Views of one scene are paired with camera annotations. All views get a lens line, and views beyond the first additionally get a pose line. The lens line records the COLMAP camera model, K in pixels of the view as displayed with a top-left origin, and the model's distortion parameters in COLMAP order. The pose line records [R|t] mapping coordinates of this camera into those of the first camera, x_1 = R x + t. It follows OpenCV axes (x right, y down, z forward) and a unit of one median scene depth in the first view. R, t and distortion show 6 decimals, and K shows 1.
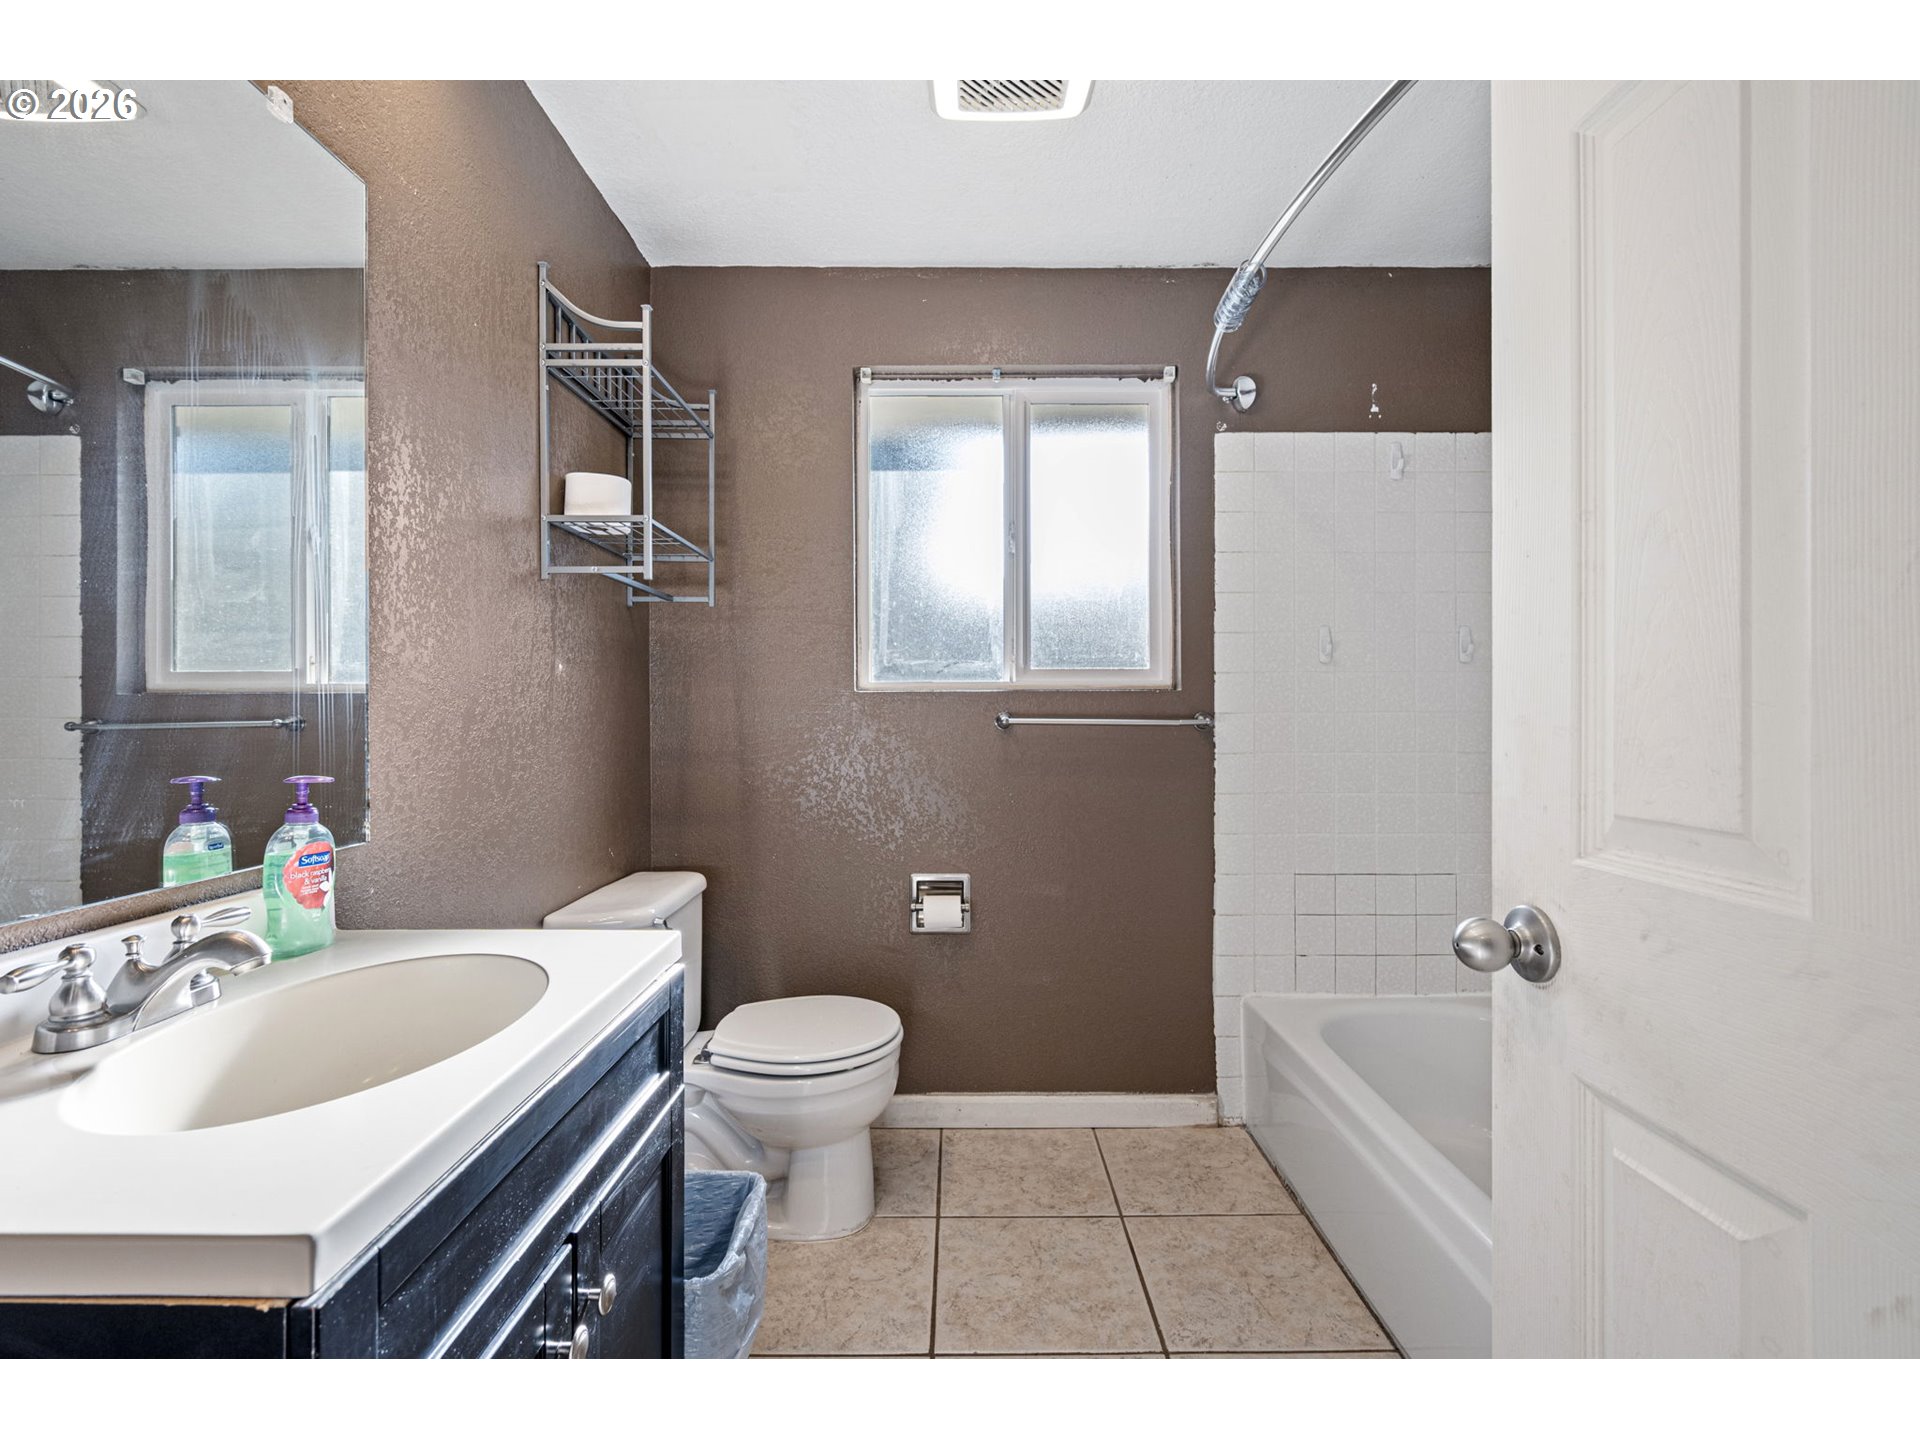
lens RADIAL K [[913.6, 0, 945.8], [0, 913.6, 712.1], [0, 0, 1]] dist [0.000455, 0.000431]
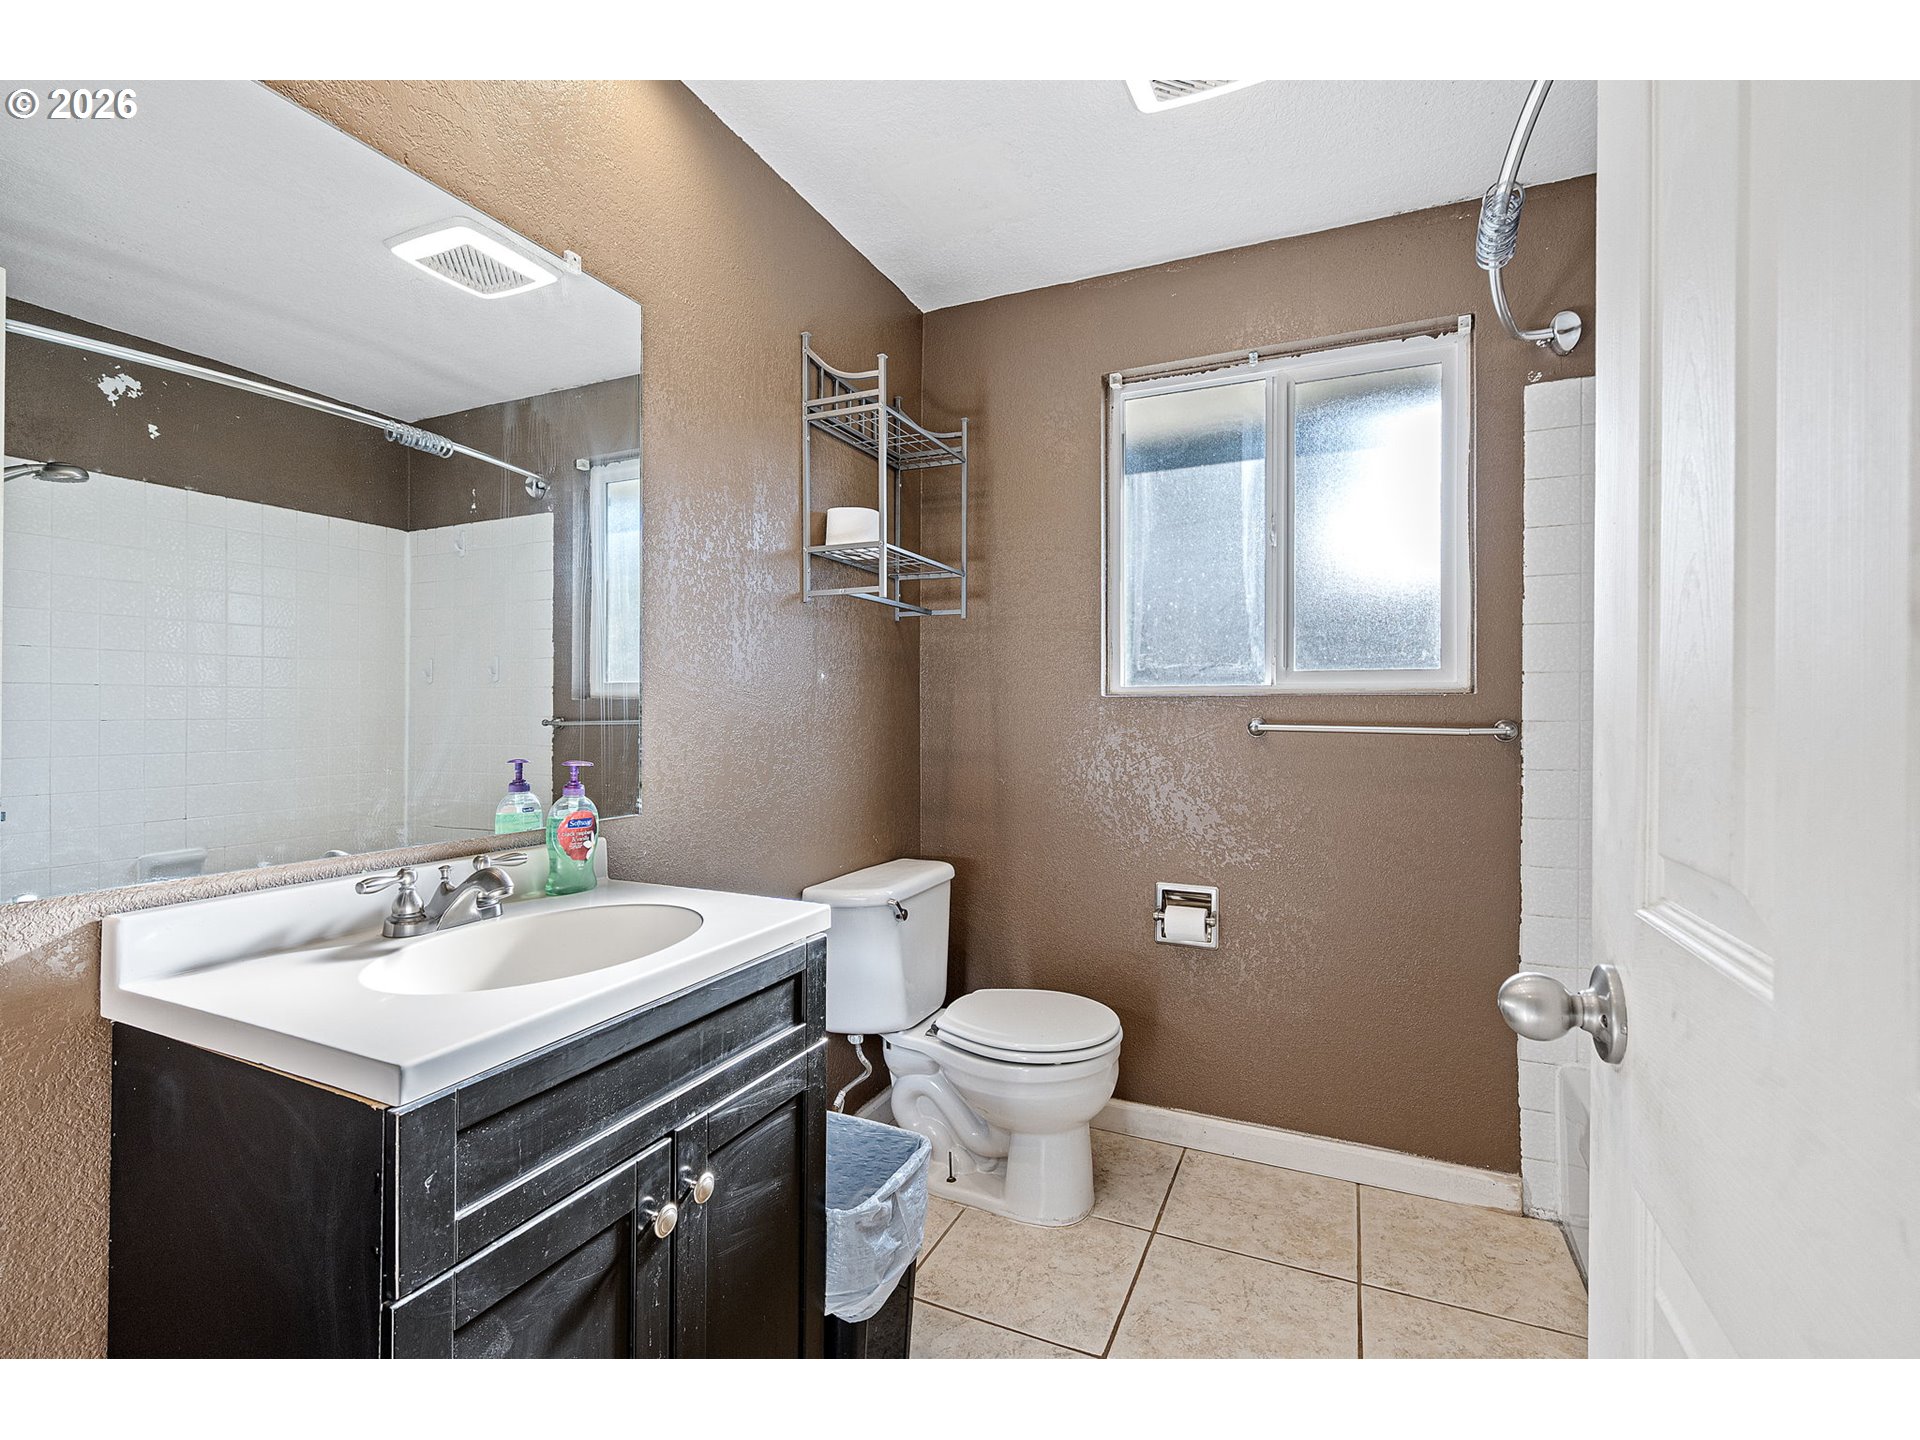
lens RADIAL K [[902.1, 0, 902.2], [0, 902.1, 716.4], [0, 0, 1]] dist [0.001989, -0.000296]
pose [[0.899134, 0.006918, -0.437618, 0.163884], [-0.006946, 0.999975, 0.001536, -0.000456], [0.437618, 0.001659, 0.899160, 0.009613]]
